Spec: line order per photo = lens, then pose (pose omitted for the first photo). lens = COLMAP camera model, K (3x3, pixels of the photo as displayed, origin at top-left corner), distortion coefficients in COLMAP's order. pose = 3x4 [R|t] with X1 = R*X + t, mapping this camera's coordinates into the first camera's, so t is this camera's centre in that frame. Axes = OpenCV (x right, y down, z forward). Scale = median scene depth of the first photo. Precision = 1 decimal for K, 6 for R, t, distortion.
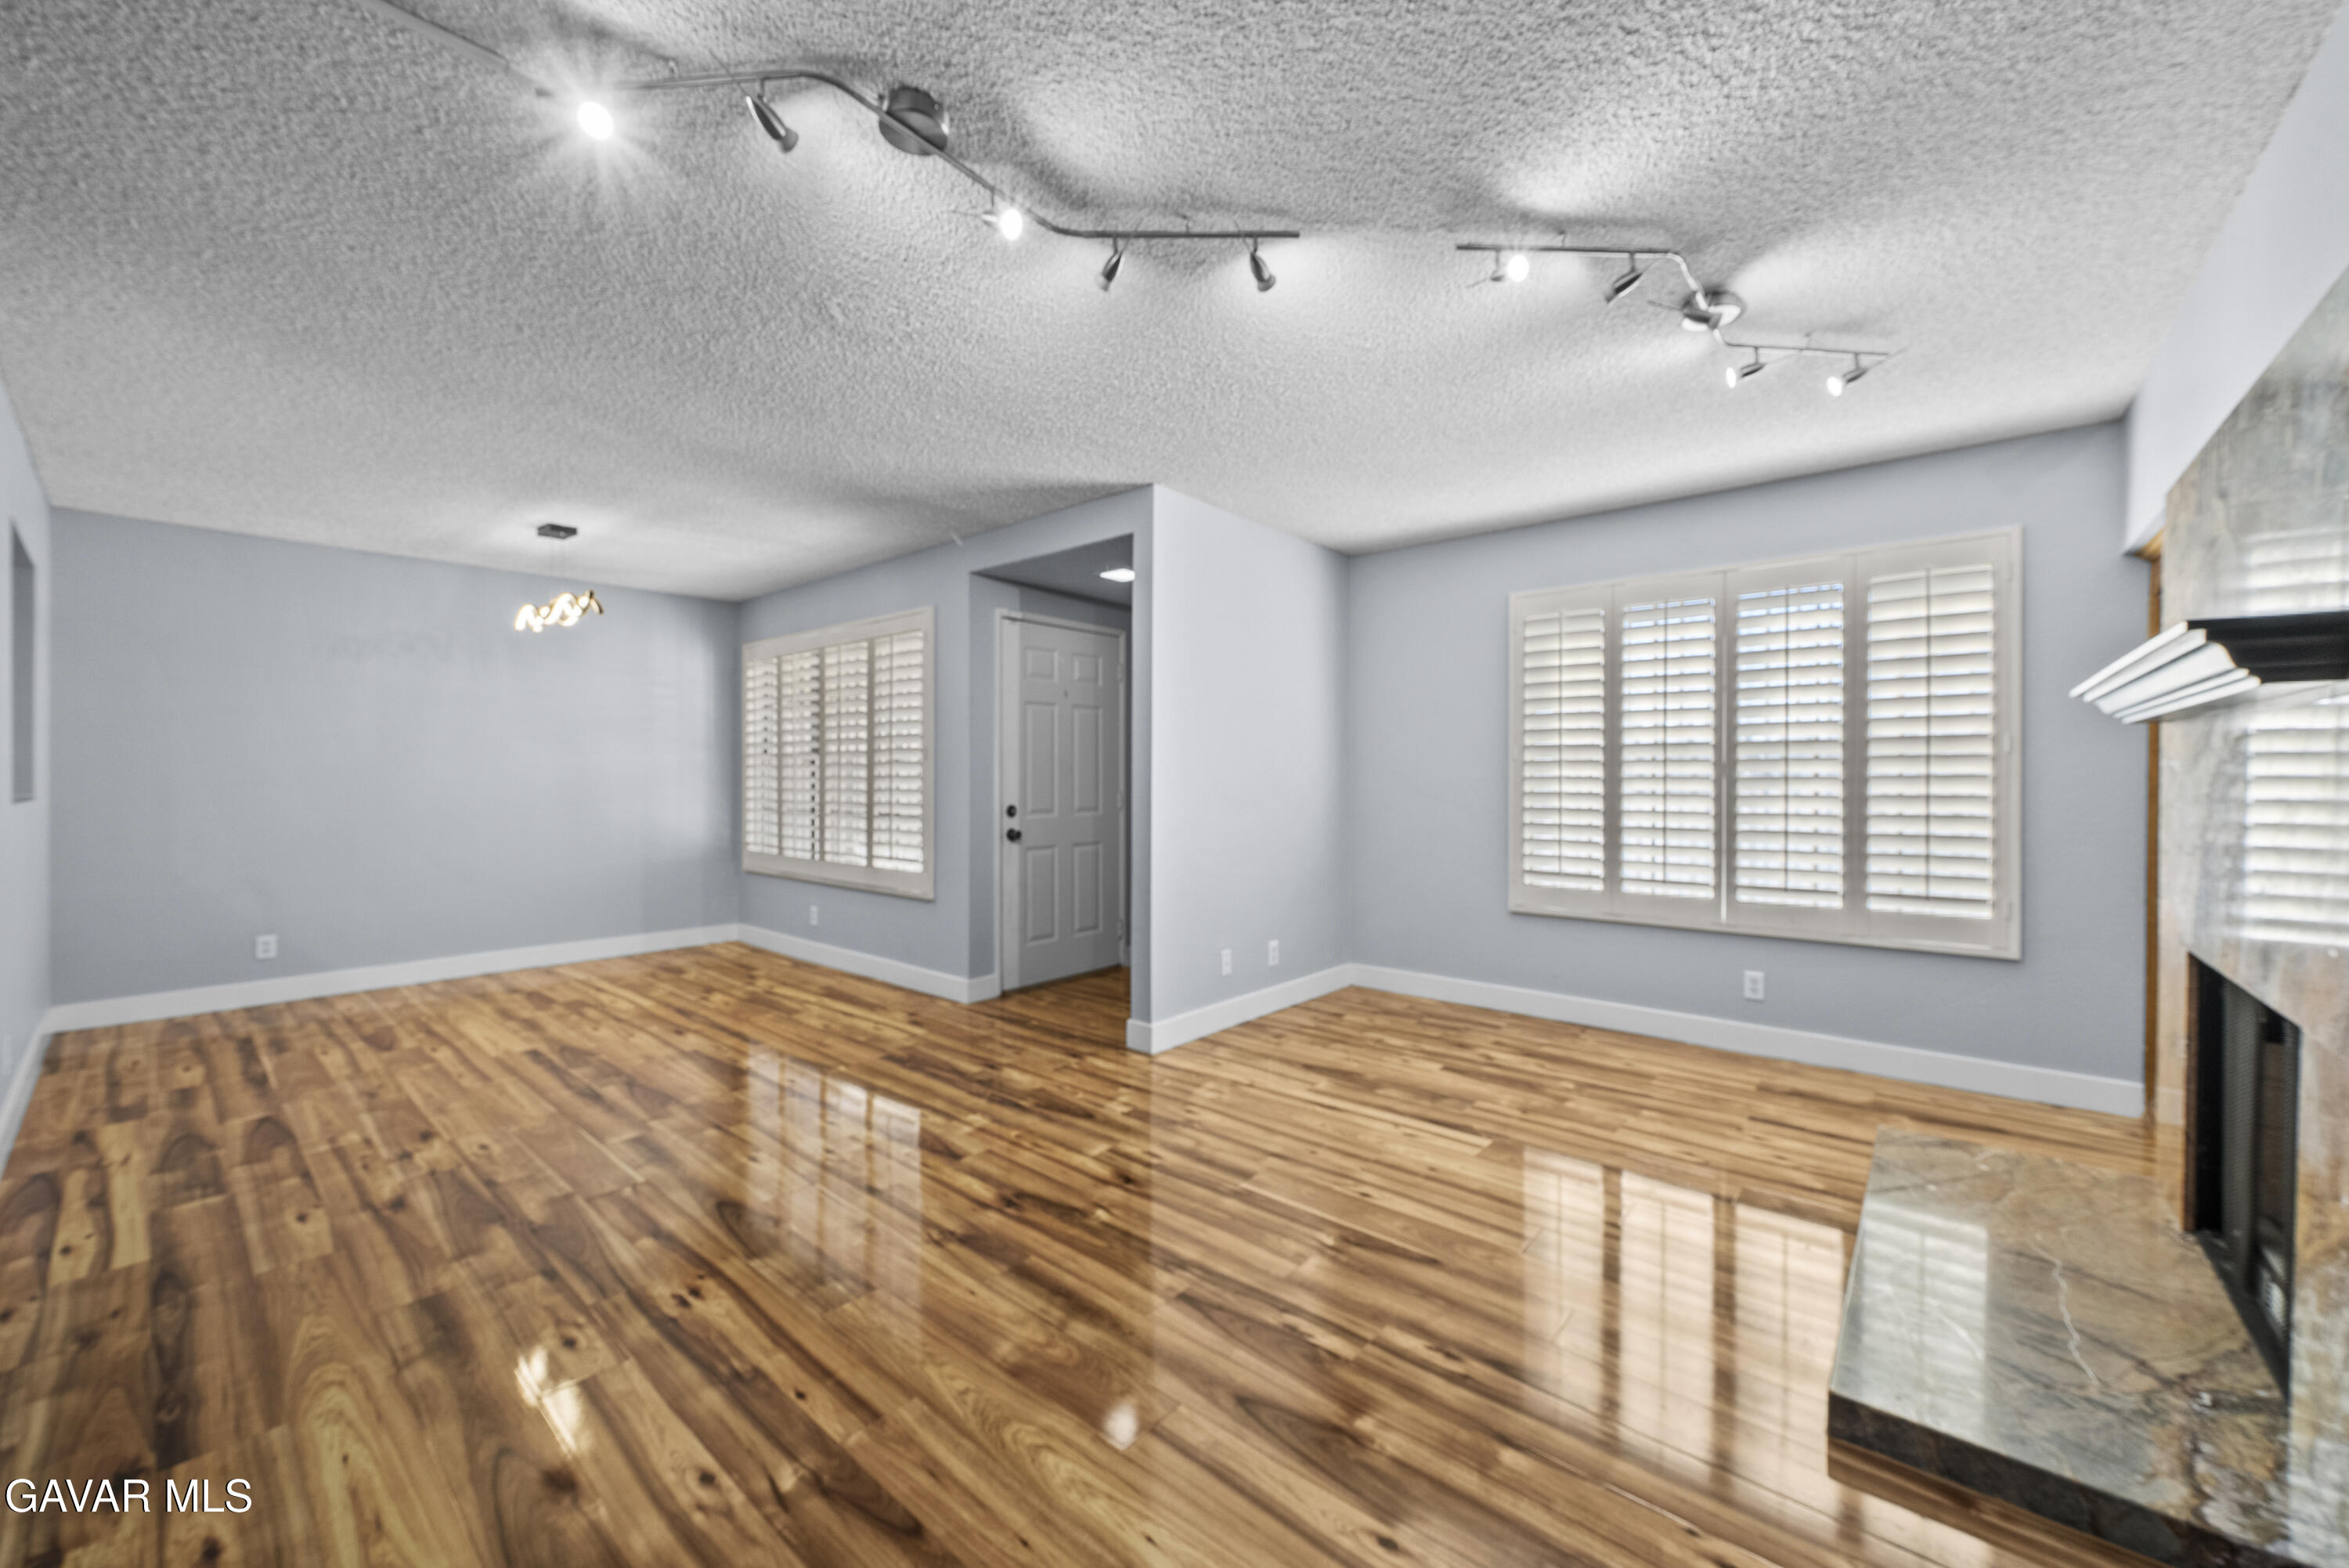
lens RADIAL K [[891.0, 0, 1175.4], [0, 891.0, 785.8], [0, 0, 1]] dist [0.001710, 0.000031]
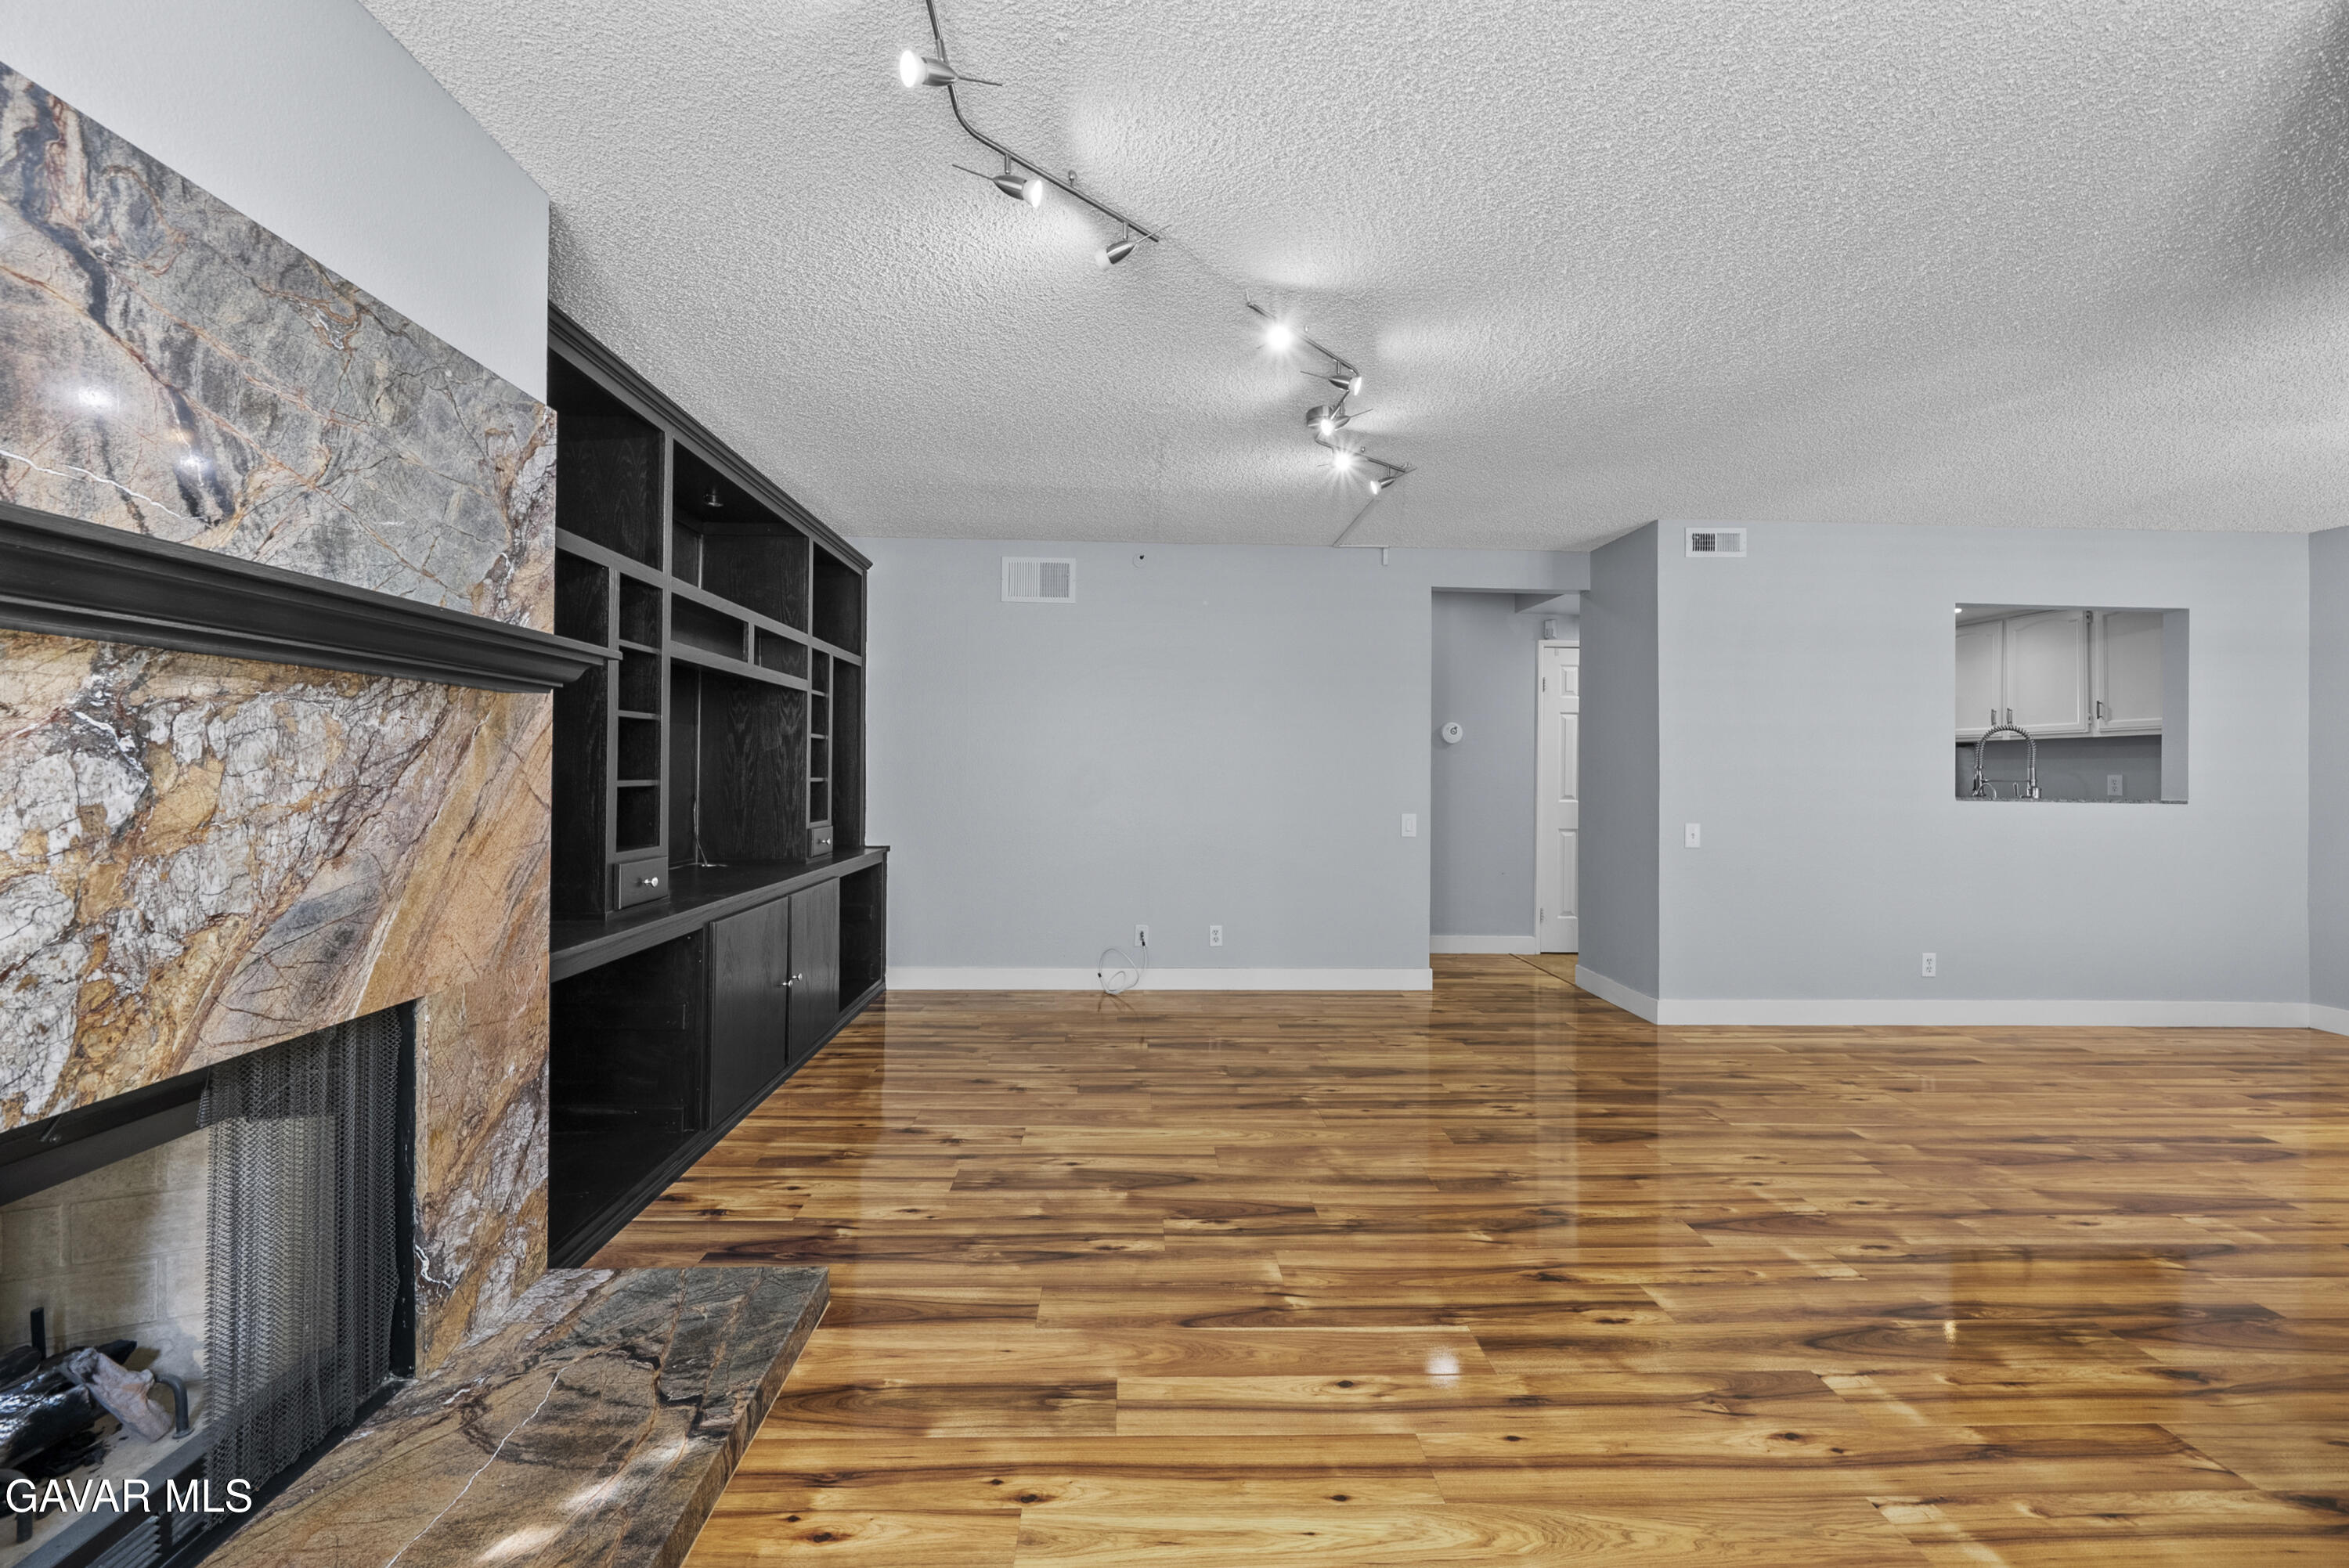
lens RADIAL K [[891.0, 0, 1161.5], [0, 891.0, 771.1], [0, 0, 1]] dist [0.001710, 0.000031]
pose [[-0.727437, -0.009165, -0.686113, 0.853112], [-0.020467, 0.999756, 0.008345, -0.017324], [0.685869, 0.020113, -0.727447, 1.501862]]
